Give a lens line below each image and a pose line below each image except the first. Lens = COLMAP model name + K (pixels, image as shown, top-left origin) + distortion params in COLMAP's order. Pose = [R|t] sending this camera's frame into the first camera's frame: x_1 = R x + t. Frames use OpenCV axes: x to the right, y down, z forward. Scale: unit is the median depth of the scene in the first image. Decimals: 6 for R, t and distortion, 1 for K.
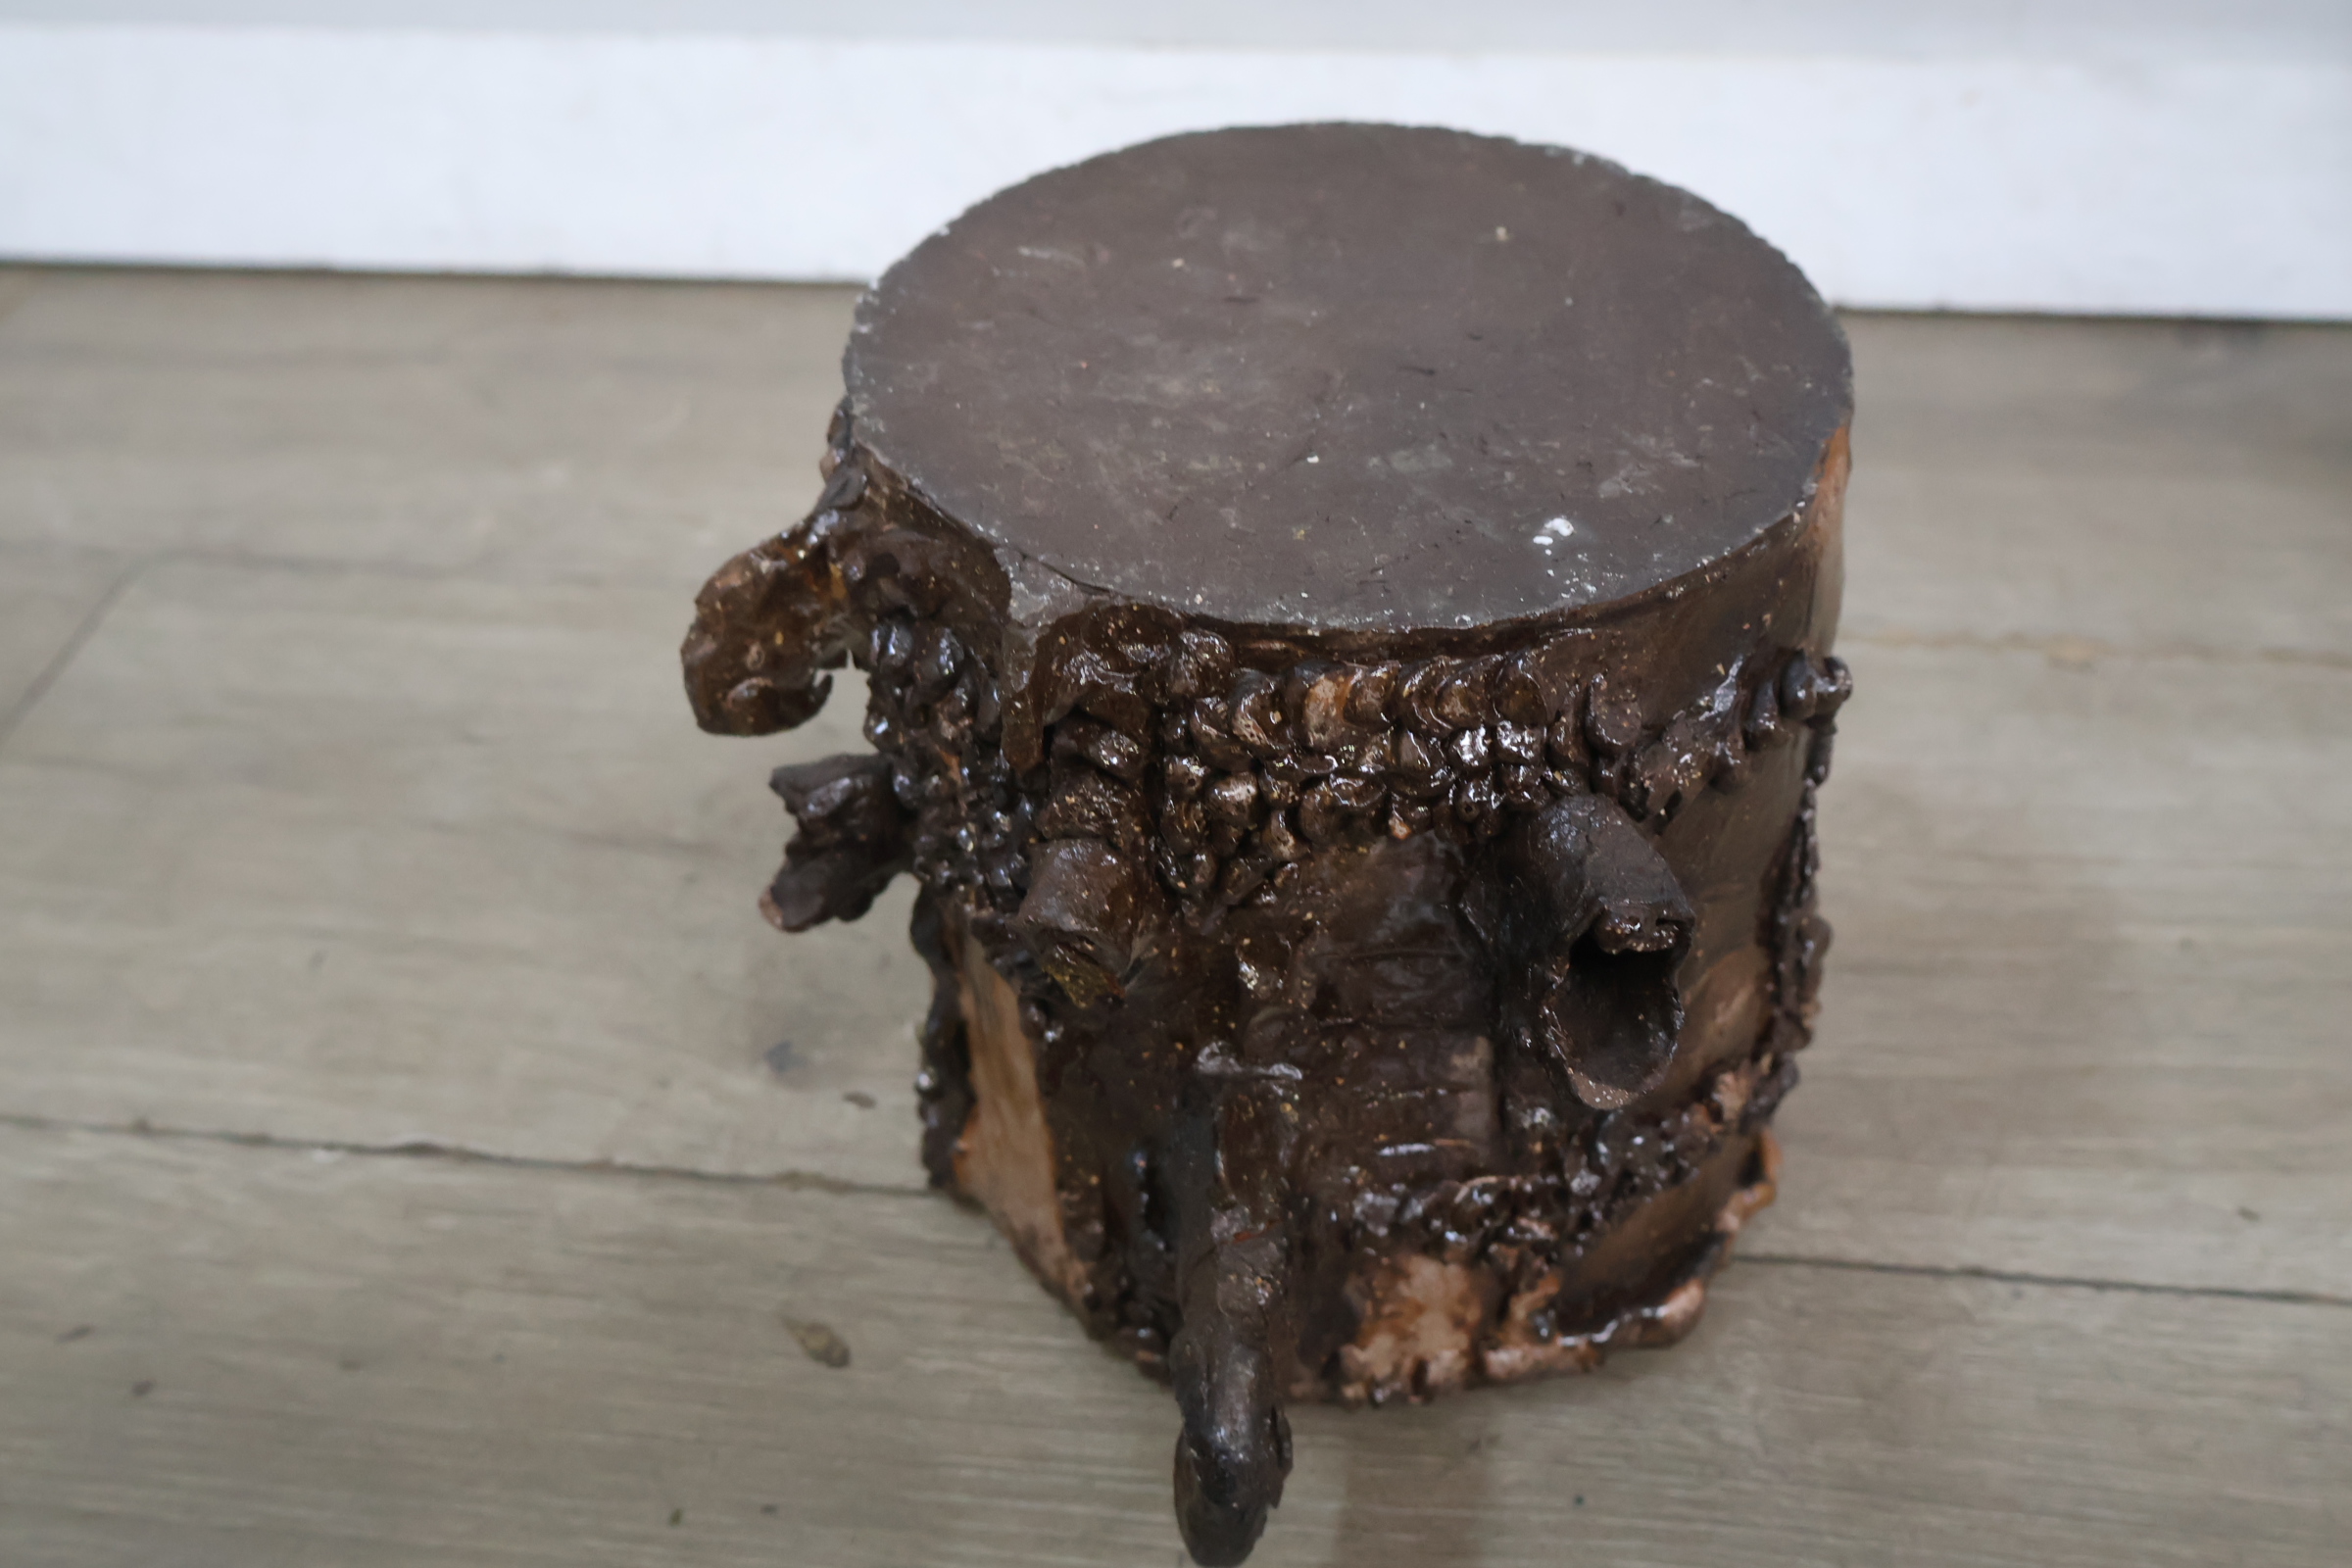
lens RADIAL K [[2473.2, 0, 1175.3], [0, 2473.2, 794.3], [0, 0, 1]] dist [0.001263, 0.000000]
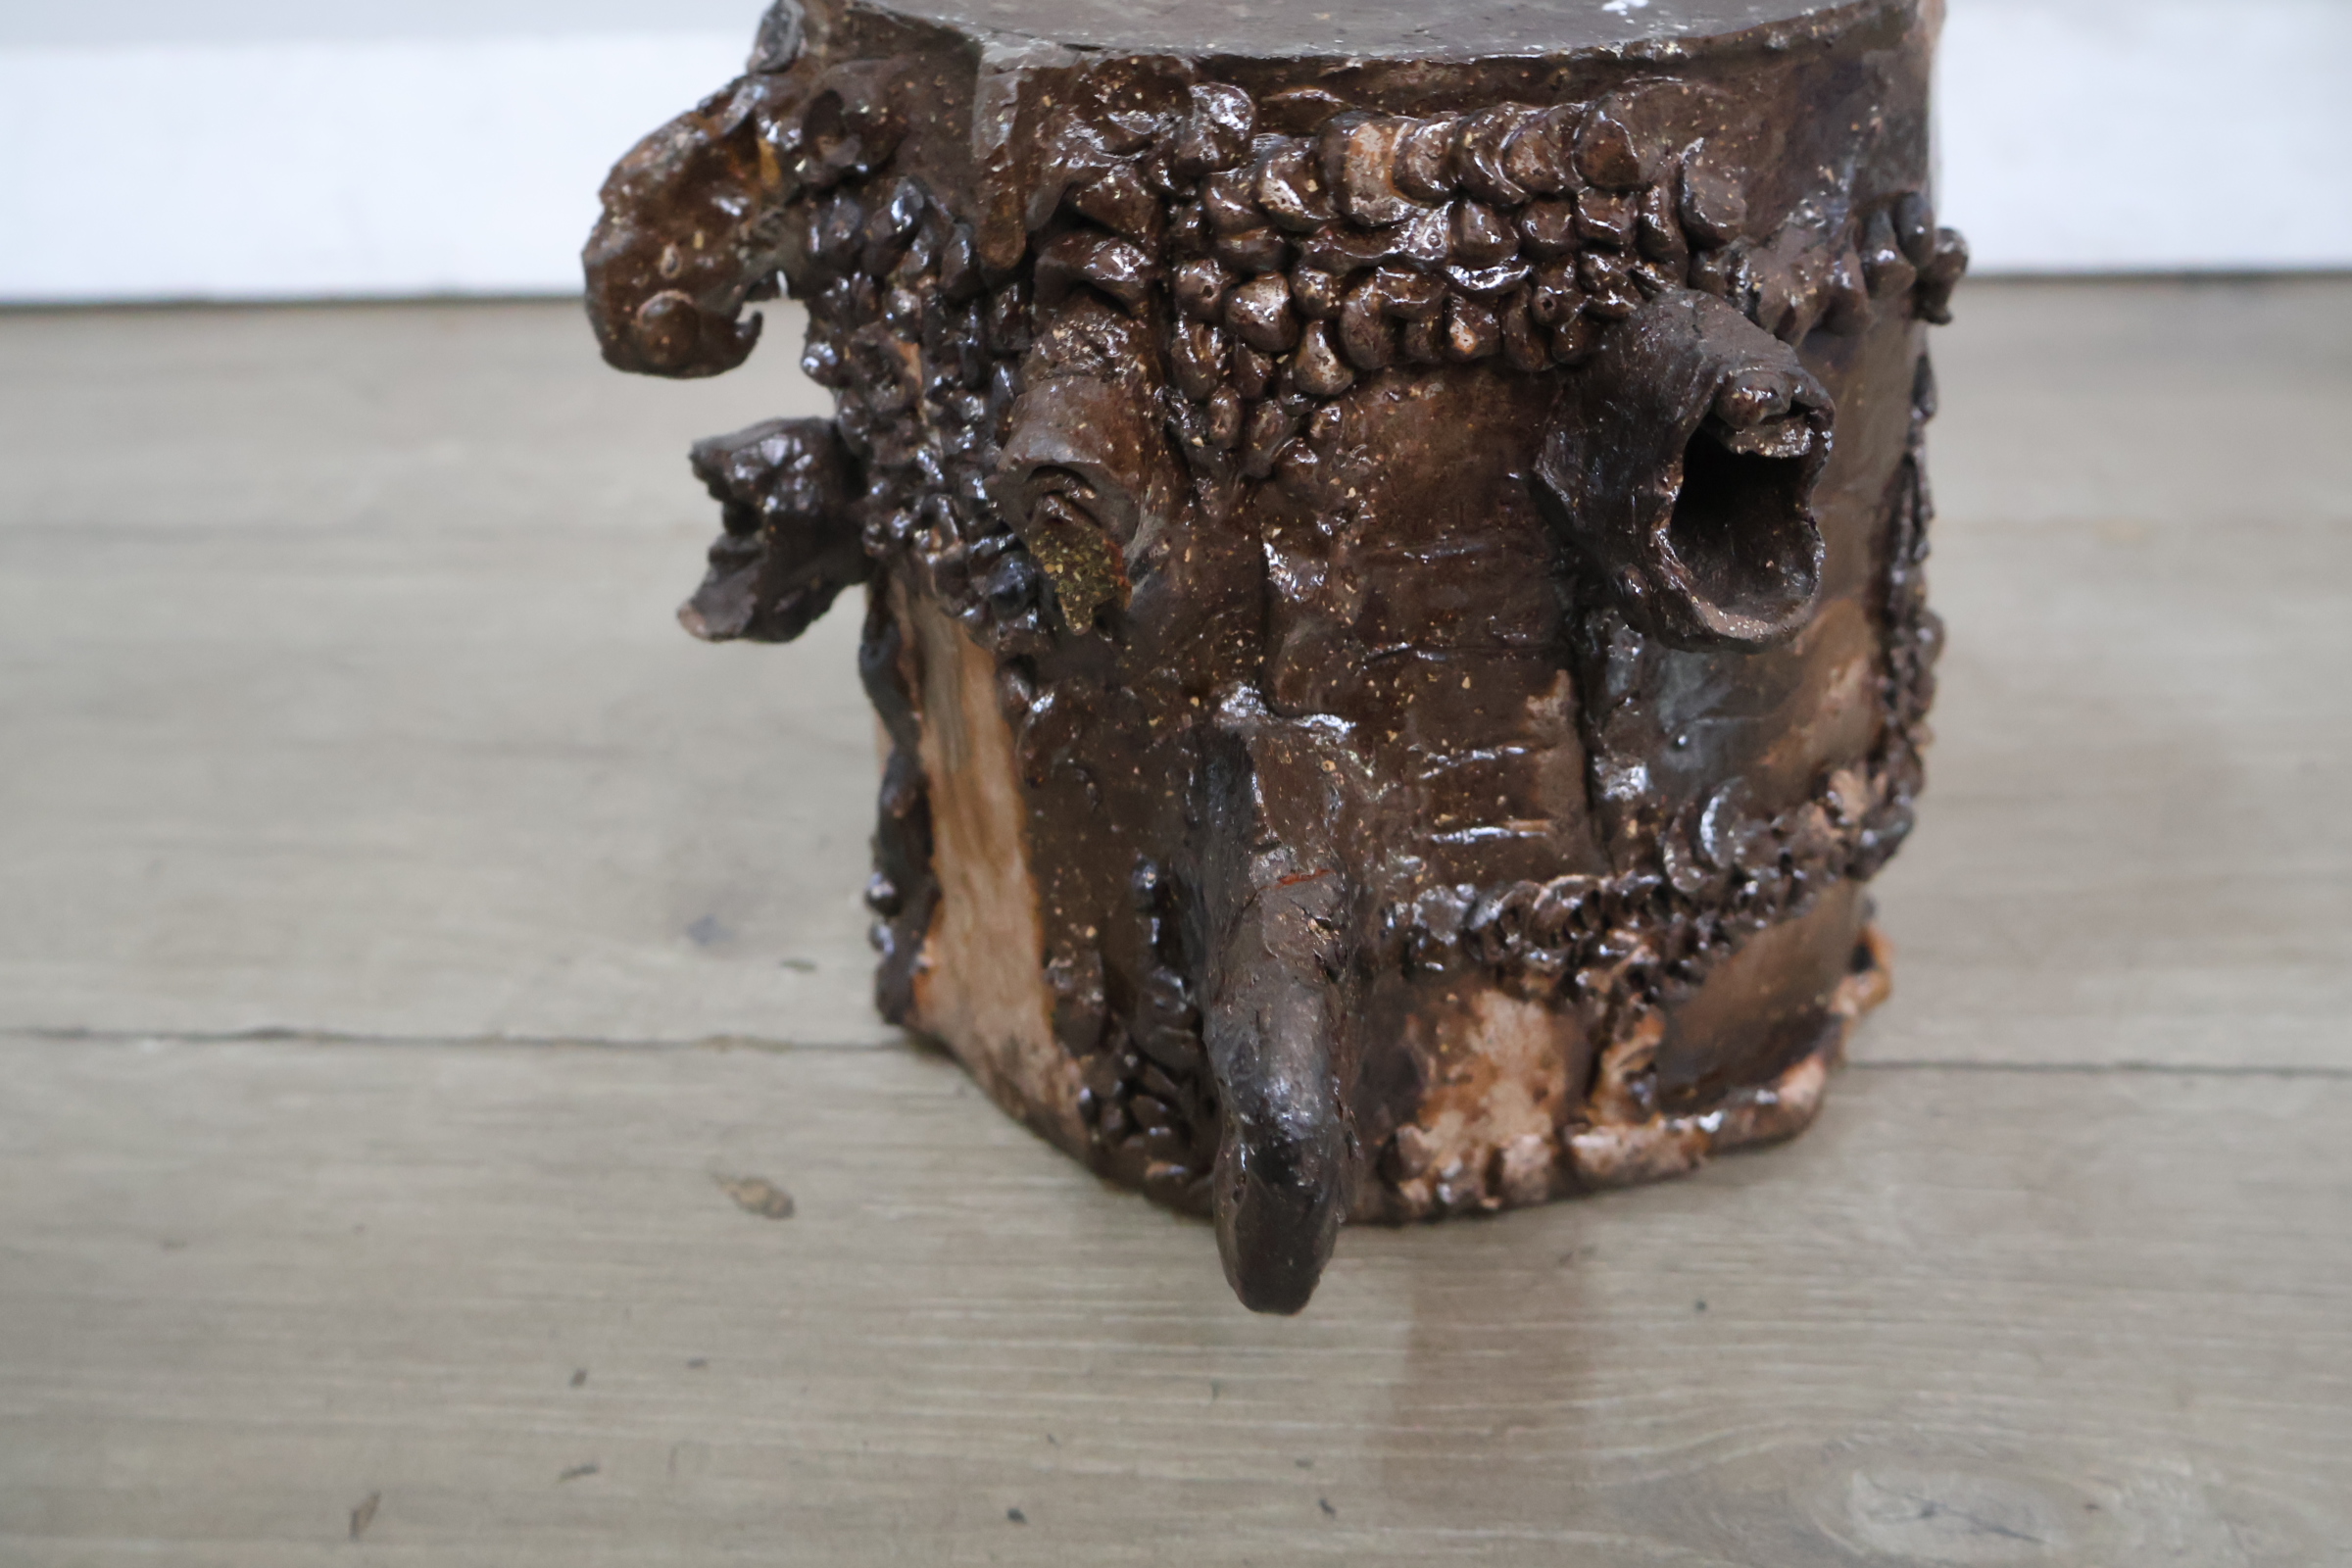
lens RADIAL K [[2473.2, 0, 1176.3], [0, 2473.2, 809.4], [0, 0, 1]] dist [0.001263, 0.000000]
pose [[0.998765, -0.032908, 0.037210, -0.033405], [0.038065, 0.988301, -0.147688, 0.237657], [-0.031915, 0.148922, 0.988334, 0.179730]]
